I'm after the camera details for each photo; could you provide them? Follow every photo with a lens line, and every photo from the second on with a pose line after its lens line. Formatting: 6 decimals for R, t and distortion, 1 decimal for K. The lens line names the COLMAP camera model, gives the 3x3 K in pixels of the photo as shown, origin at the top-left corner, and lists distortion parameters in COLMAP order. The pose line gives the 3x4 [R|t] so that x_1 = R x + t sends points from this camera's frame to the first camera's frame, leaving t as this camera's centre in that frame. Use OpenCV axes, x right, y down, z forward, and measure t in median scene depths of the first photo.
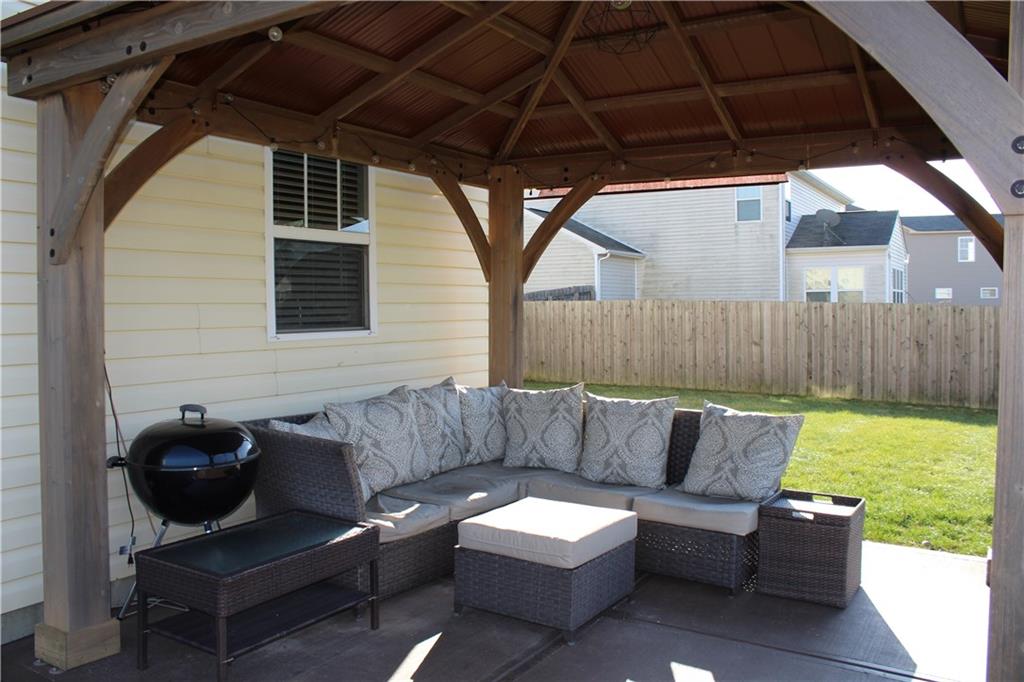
lens RADIAL K [[852.0, 0, 506.3], [0, 852.0, 328.1], [0, 0, 1]] dist [-0.169580, 0.149438]
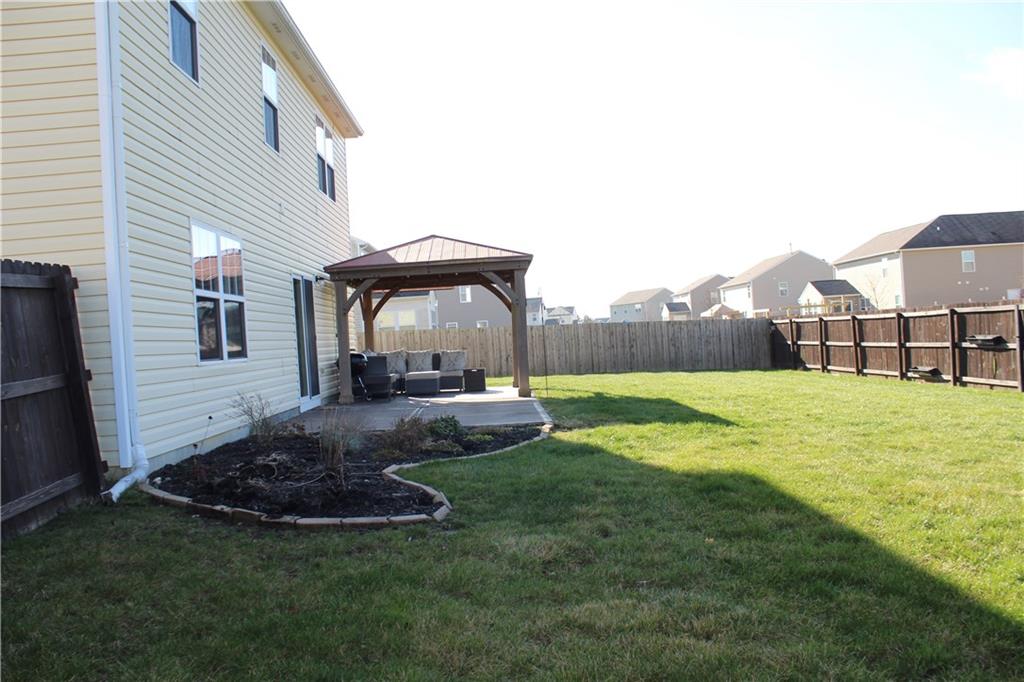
lens RADIAL K [[852.0, 0, 506.3], [0, 852.0, 328.1], [0, 0, 1]] dist [-0.169580, 0.149438]
pose [[0.840861, -0.051571, 0.538789, -1.214000], [0.081907, 0.996110, -0.032484, 0.108893], [-0.535018, 0.071445, 0.841814, -1.837287]]
